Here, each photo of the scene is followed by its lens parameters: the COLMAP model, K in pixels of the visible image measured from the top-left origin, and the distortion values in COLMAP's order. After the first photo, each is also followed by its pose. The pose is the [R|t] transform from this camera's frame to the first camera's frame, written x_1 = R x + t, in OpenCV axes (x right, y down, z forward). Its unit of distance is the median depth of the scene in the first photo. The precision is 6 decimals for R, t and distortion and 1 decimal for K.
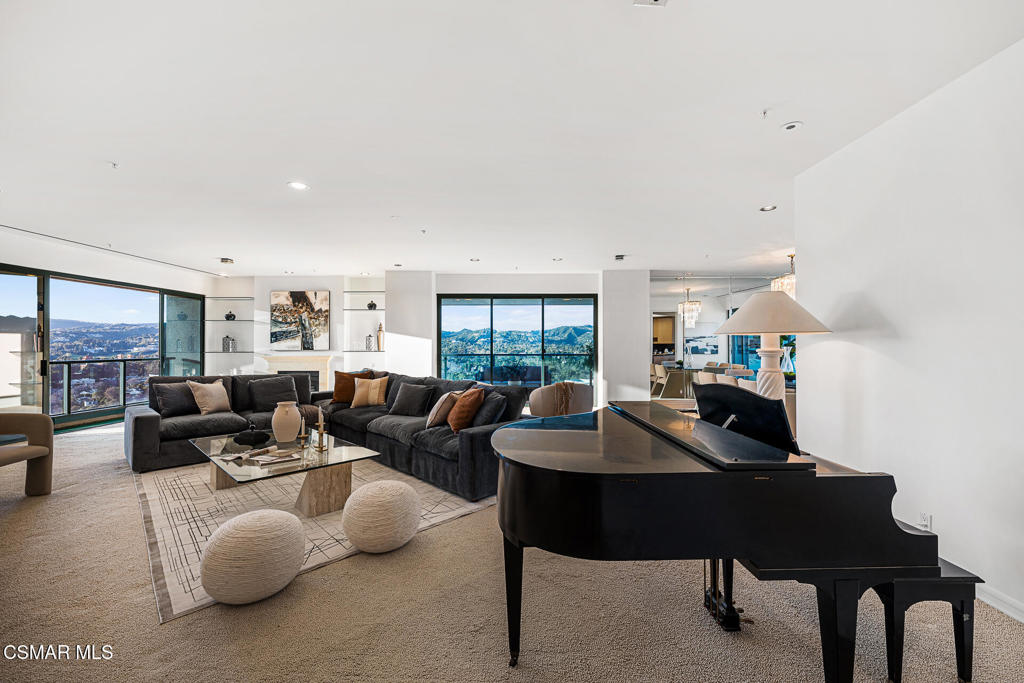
lens RADIAL K [[415.7, 0, 512.4], [0, 415.7, 344.3], [0, 0, 1]] dist [-0.003189, -0.000176]
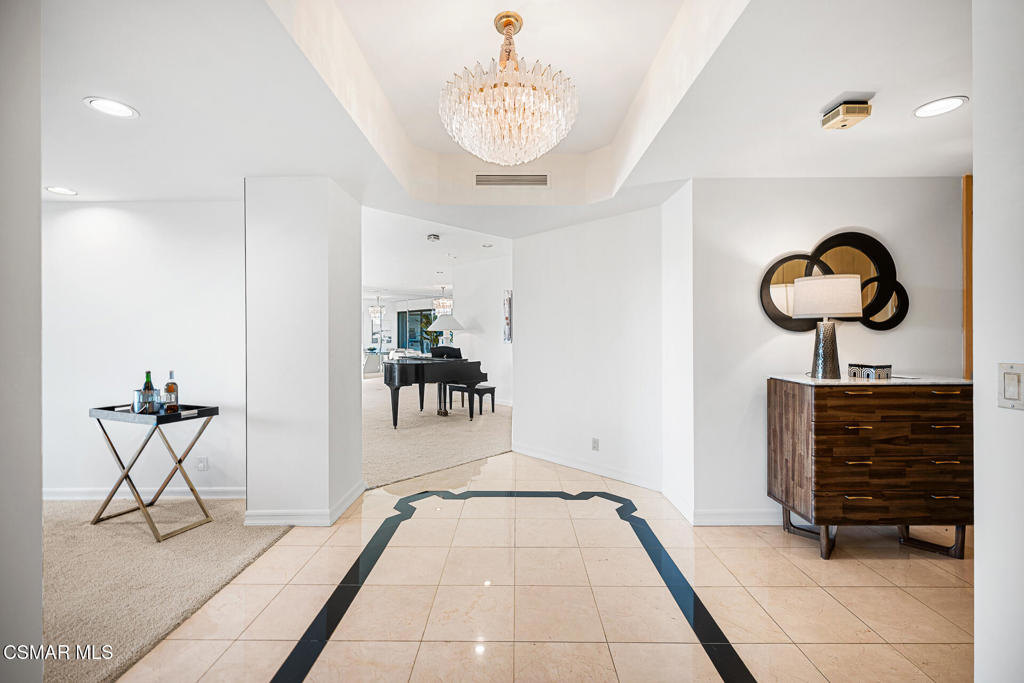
lens RADIAL K [[415.7, 0, 512.0], [0, 415.7, 338.5], [0, 0, 1]] dist [-0.003189, -0.000176]
pose [[0.694671, -0.004345, 0.719314, -1.790553], [0.002027, 0.999990, 0.004082, 0.024946], [-0.719324, -0.001378, 0.694673, -2.041862]]
